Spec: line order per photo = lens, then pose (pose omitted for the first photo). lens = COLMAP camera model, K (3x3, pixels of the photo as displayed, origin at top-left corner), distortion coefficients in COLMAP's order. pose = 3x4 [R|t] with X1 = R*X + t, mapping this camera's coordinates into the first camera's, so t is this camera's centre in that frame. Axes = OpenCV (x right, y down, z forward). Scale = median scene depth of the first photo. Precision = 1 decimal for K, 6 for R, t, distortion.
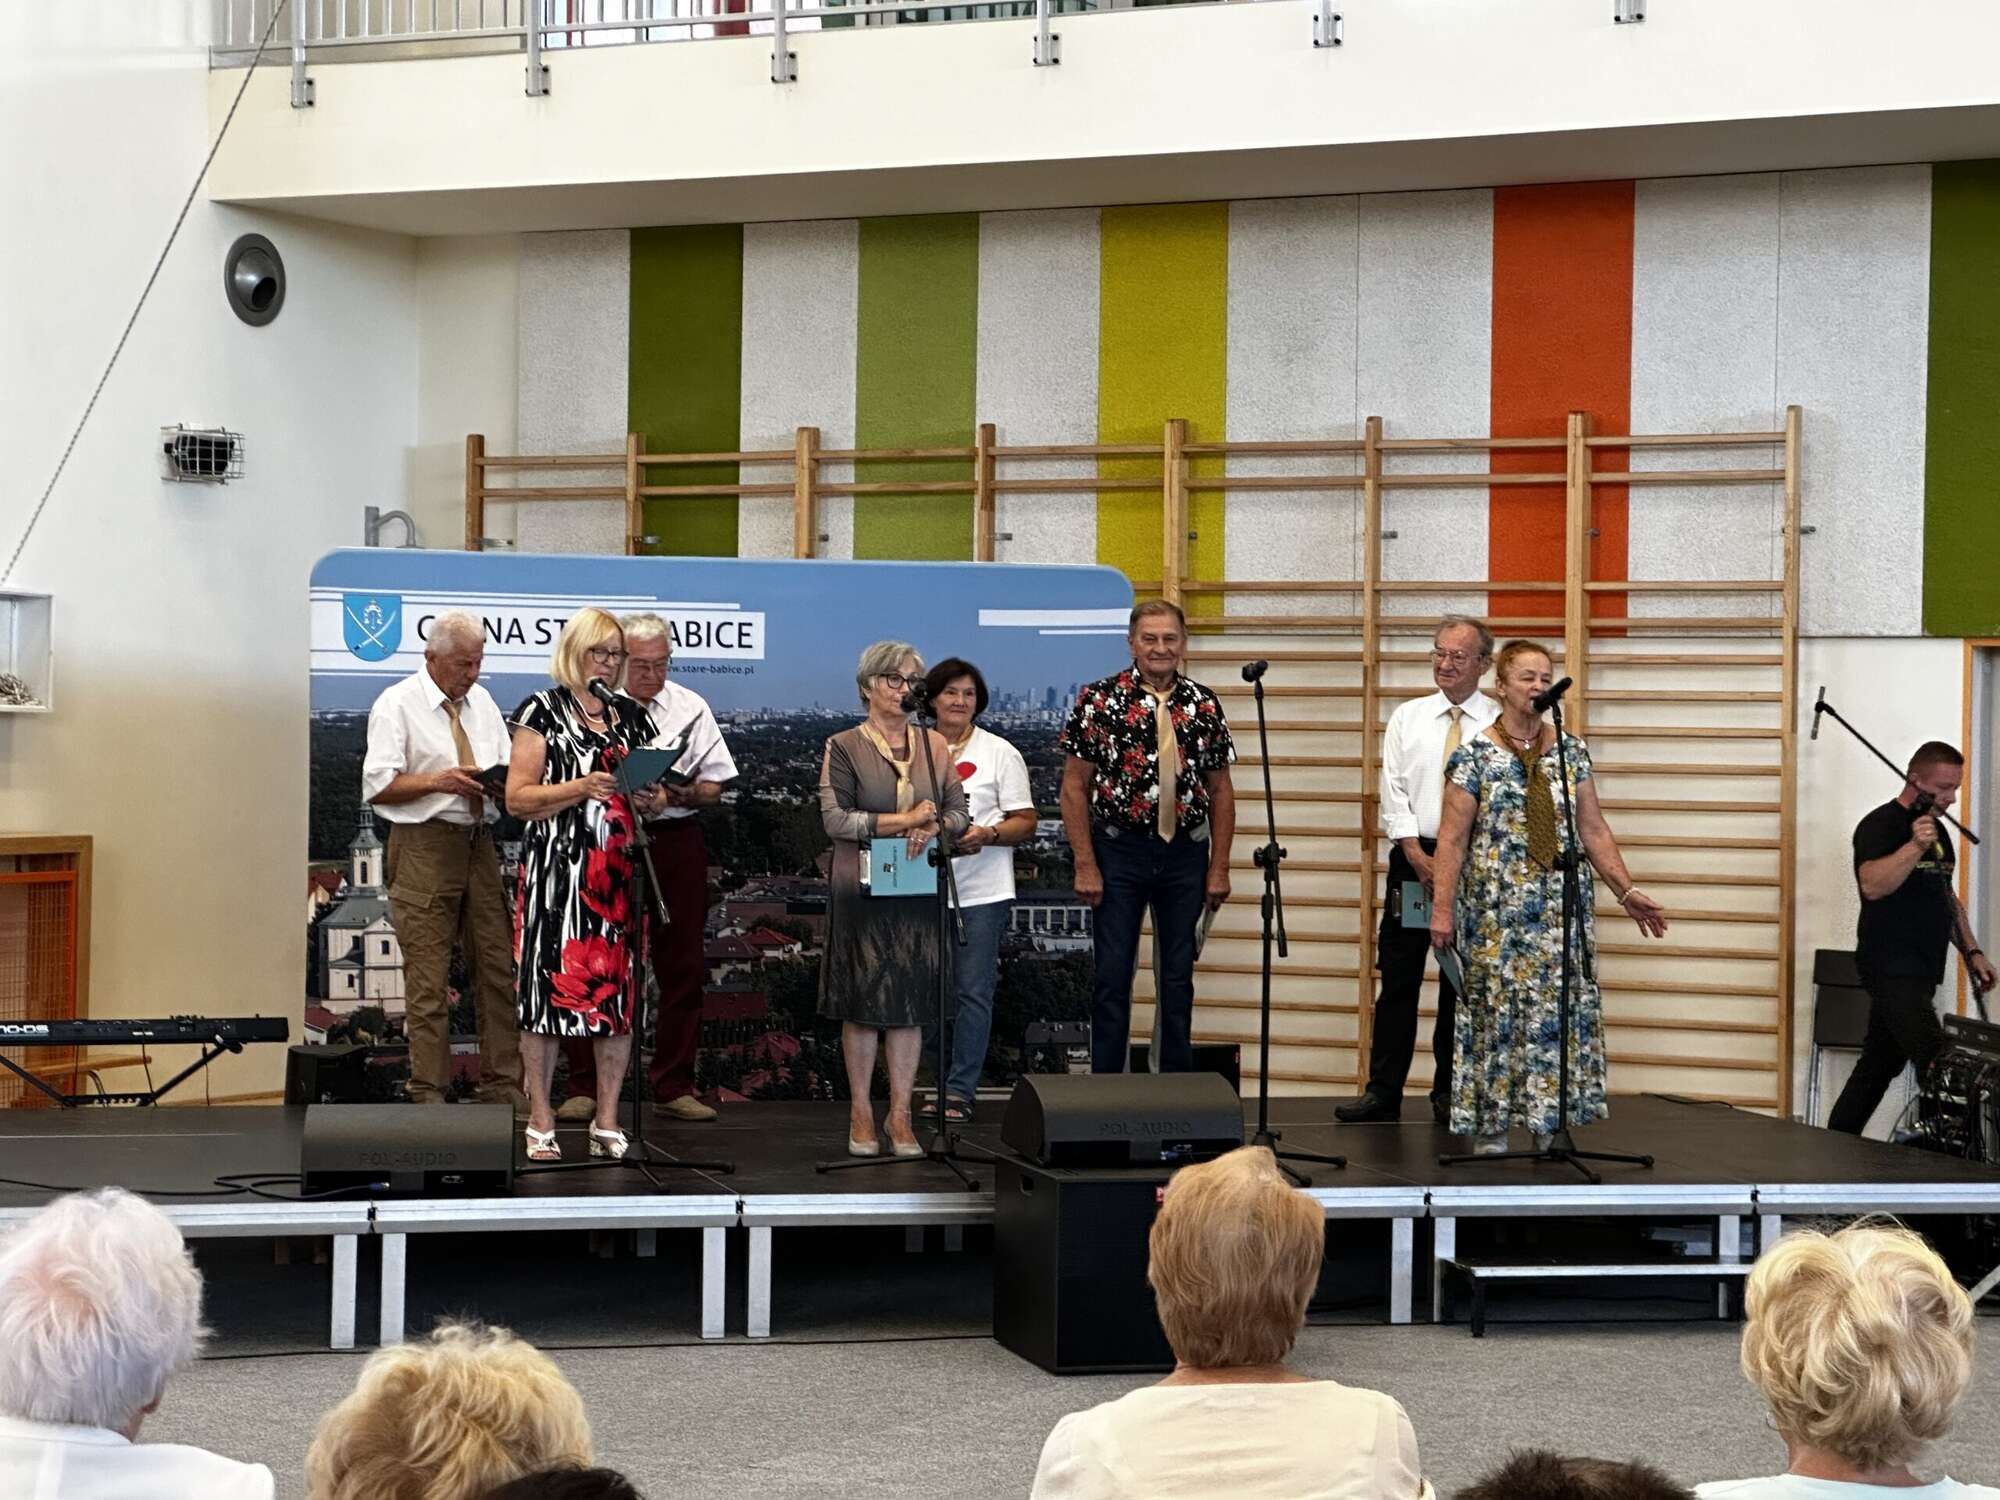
lens RADIAL K [[4450.2, 0, 1000.0], [0, 4450.2, 750.0], [0, 0, 1]] dist [-0.232347, 7.298427]
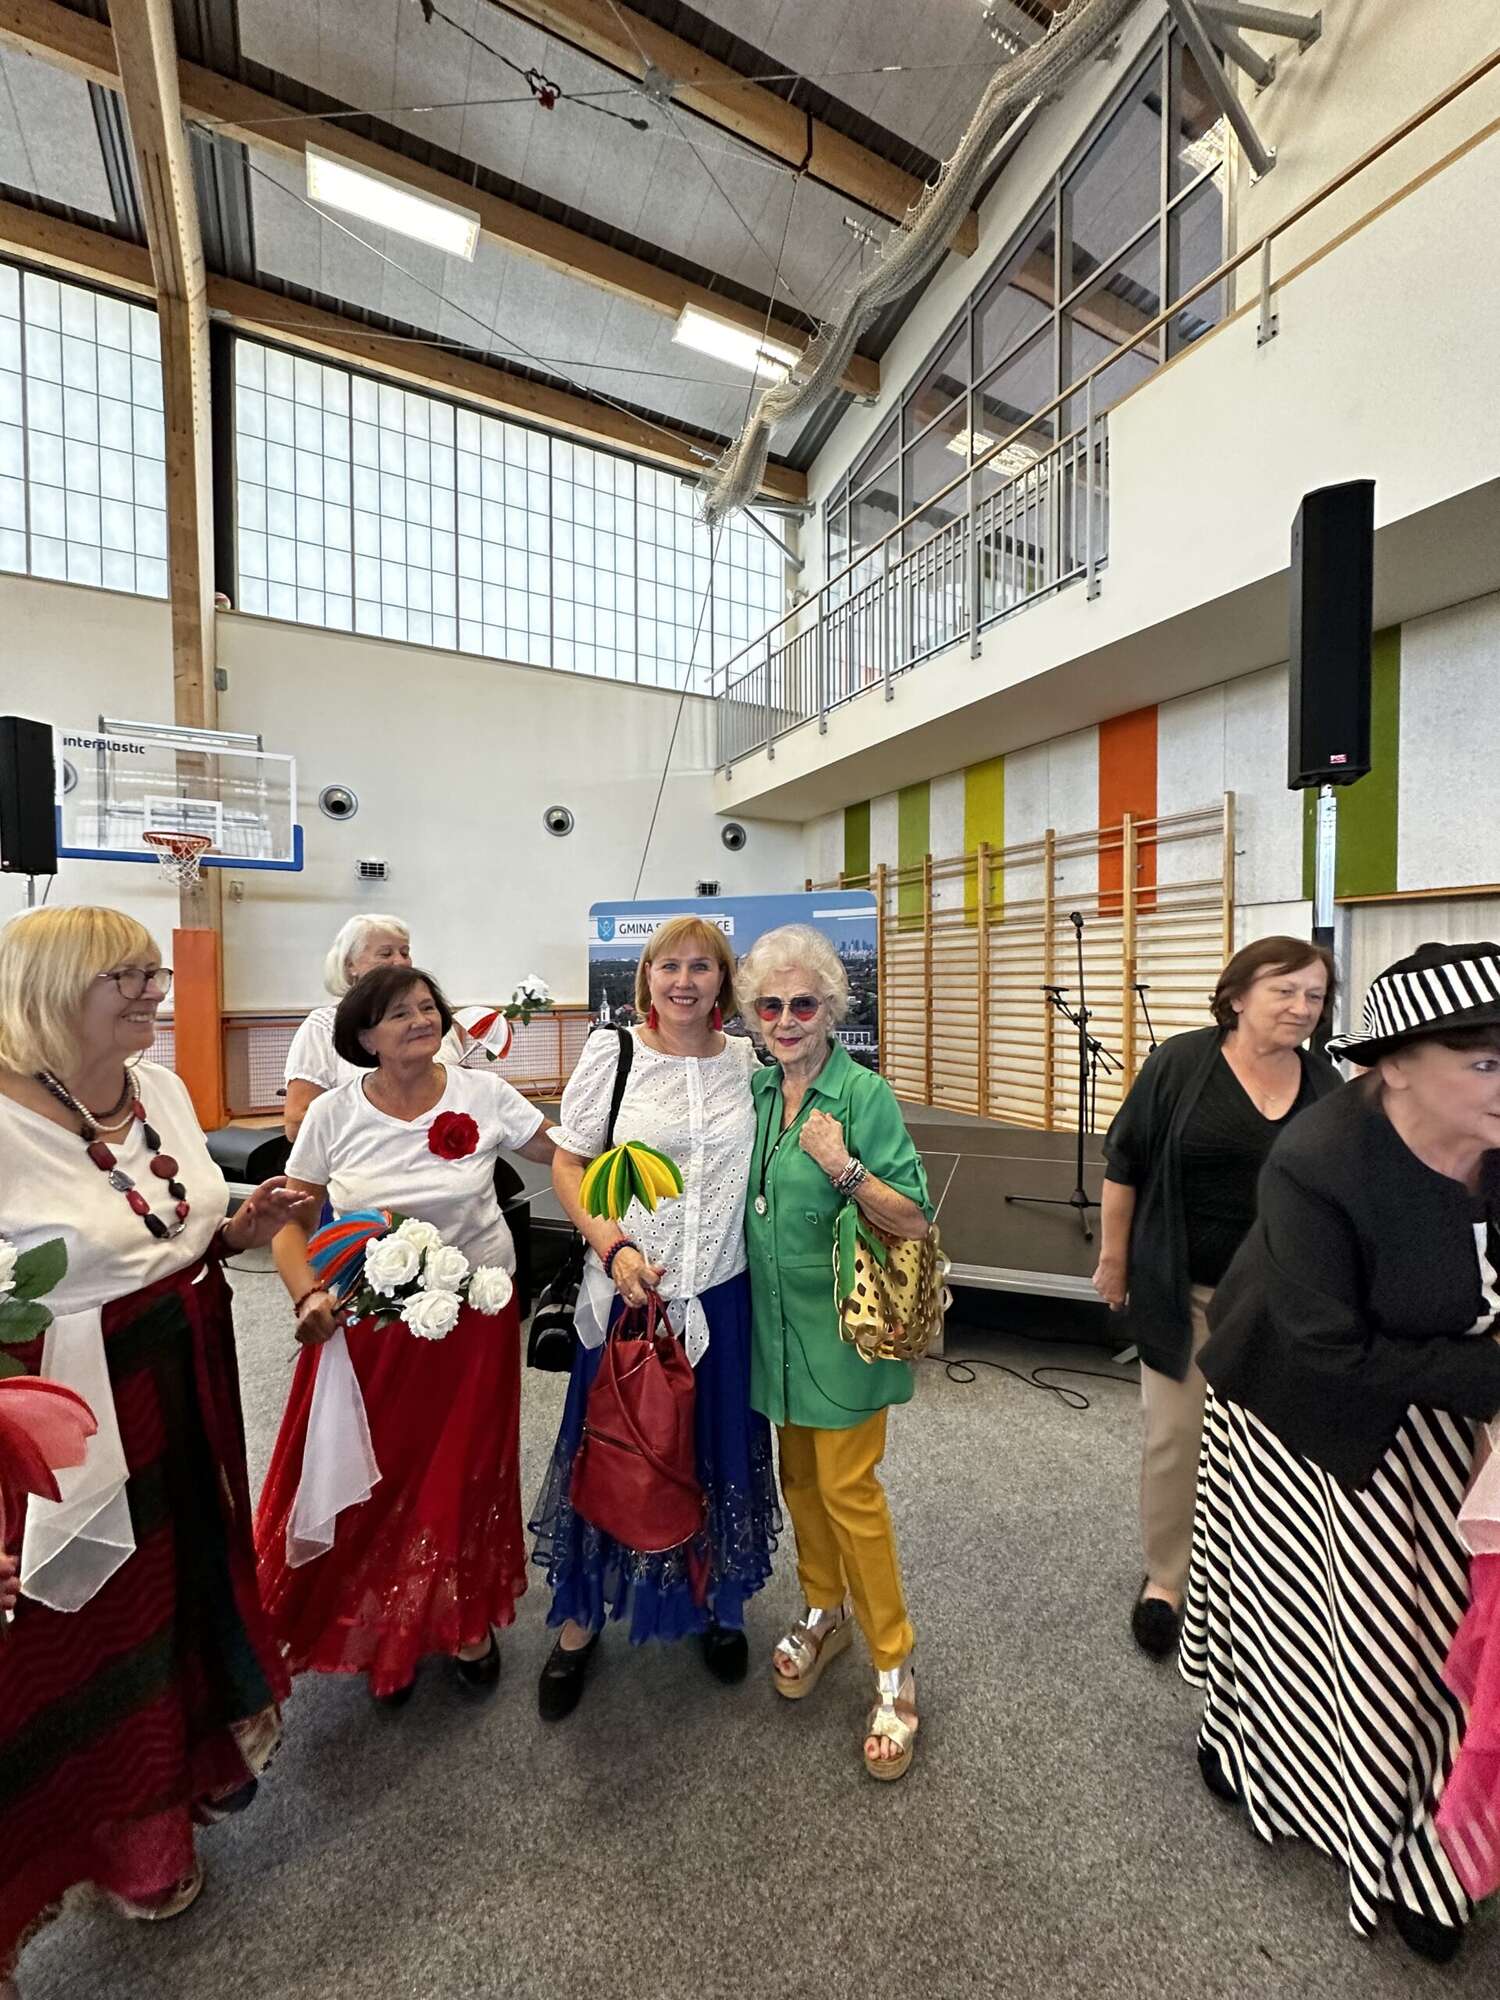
lens RADIAL K [[794.1, 0, 750.0], [0, 794.1, 1000.0], [0, 0, 1]] dist [-0.004357, 0.000100]
pose [[0.834788, -0.002734, -0.550565, 0.186561], [0.012520, 0.999823, 0.014018, 0.009967], [0.550430, -0.018595, 0.834675, 0.550620]]
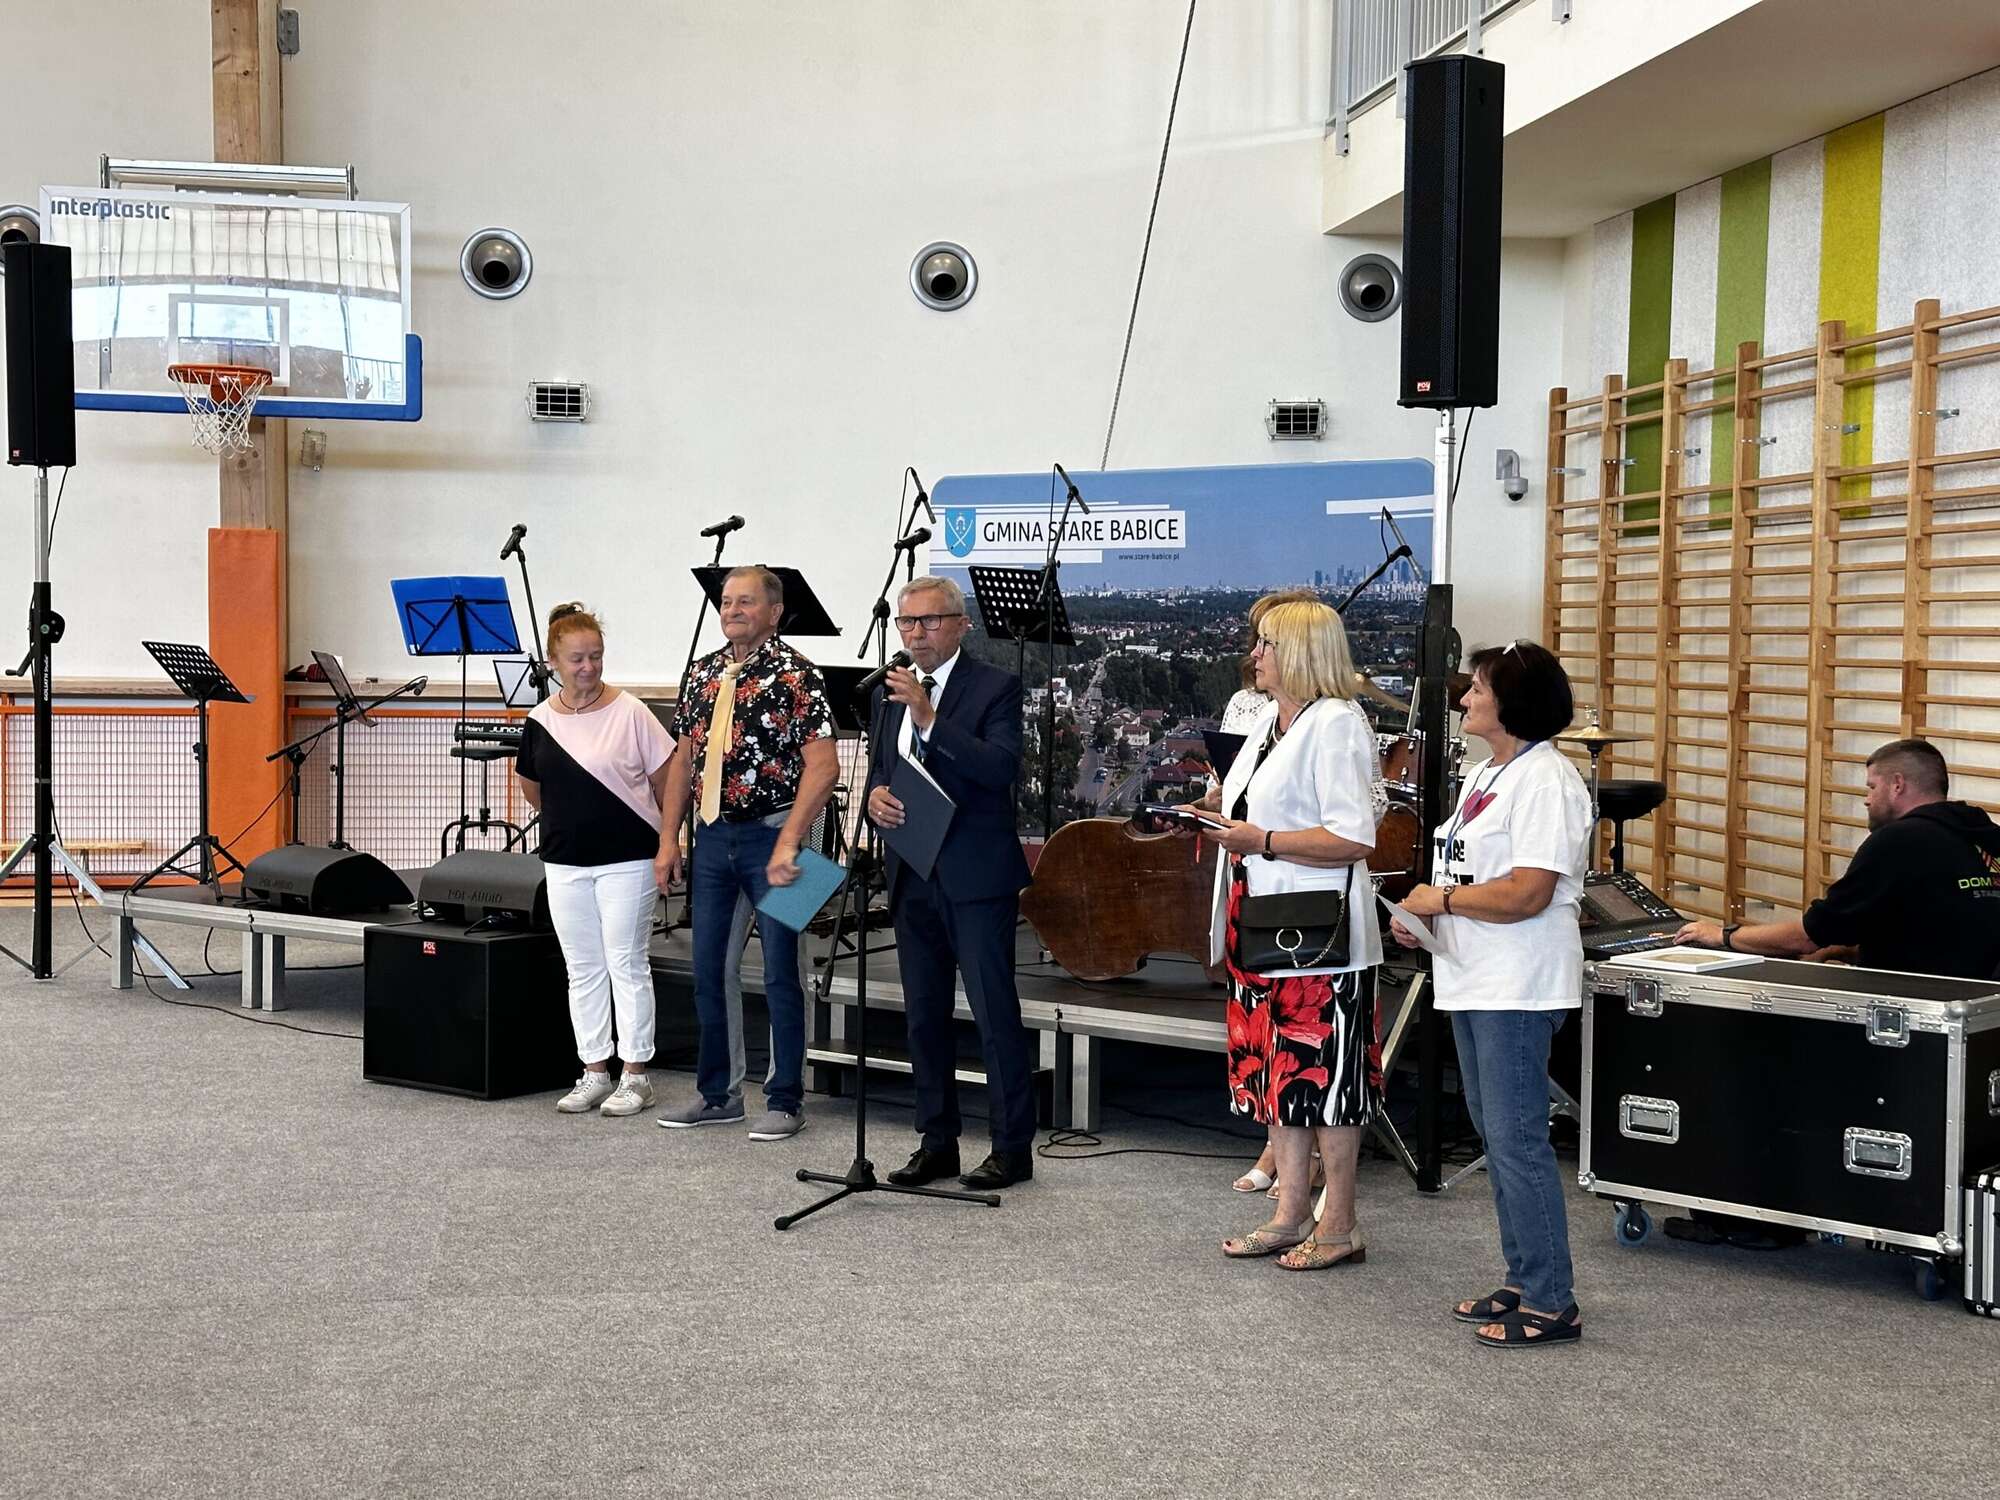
lens RADIAL K [[2760.8, 0, 964.1], [0, 2760.8, 776.0], [0, 0, 1]] dist [0.195133, -0.475029]
pose [[0.594350, 0.035325, -0.803430, 0.487751], [-0.007654, 0.999238, 0.038272, 0.013459], [0.804170, -0.016598, 0.594168, 0.425176]]
